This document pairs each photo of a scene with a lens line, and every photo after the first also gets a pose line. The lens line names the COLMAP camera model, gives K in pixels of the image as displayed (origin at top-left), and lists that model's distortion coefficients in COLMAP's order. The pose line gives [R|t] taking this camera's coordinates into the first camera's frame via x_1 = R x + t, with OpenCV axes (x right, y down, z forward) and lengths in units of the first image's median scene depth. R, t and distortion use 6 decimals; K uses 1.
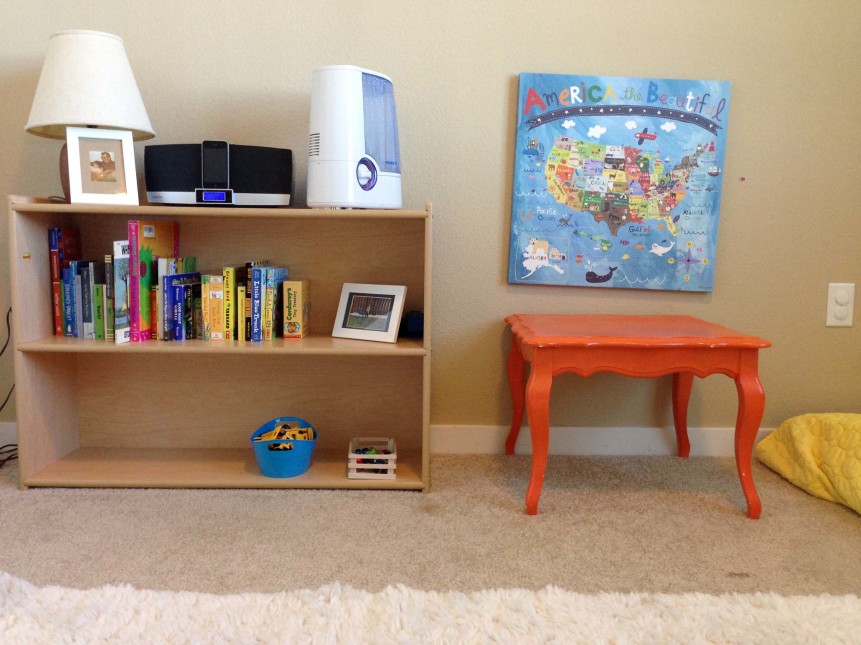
lens RADIAL K [[794.3, 0, 430.5], [0, 794.3, 322.5], [0, 0, 1]] dist [0.120912, -0.187053]
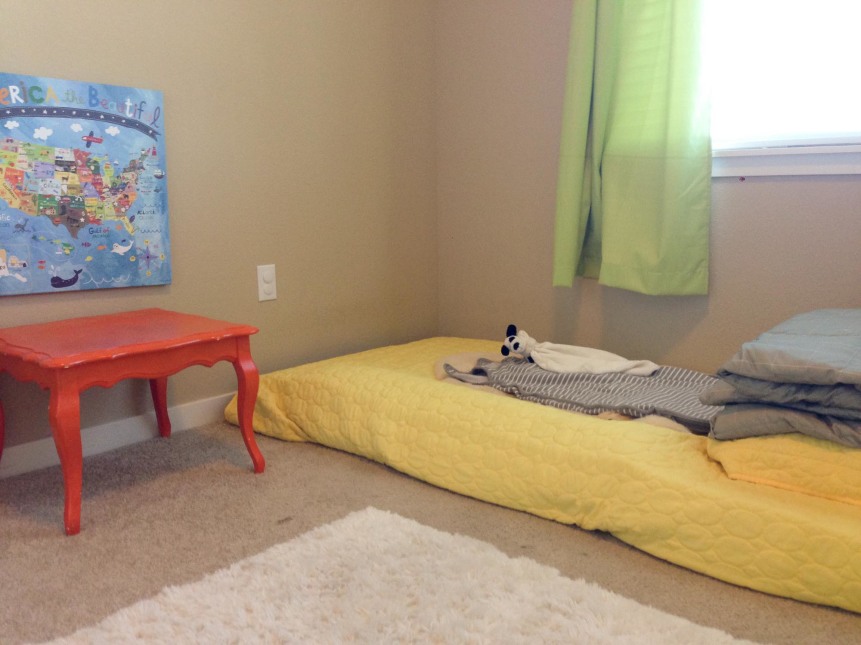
lens RADIAL K [[794.3, 0, 430.5], [0, 794.3, 322.5], [0, 0, 1]] dist [0.120912, -0.187053]
pose [[0.677679, -0.147867, 0.720338, -0.212824], [0.101820, 0.989007, 0.107227, -0.068597], [-0.728275, 0.000679, 0.685285, -0.011870]]
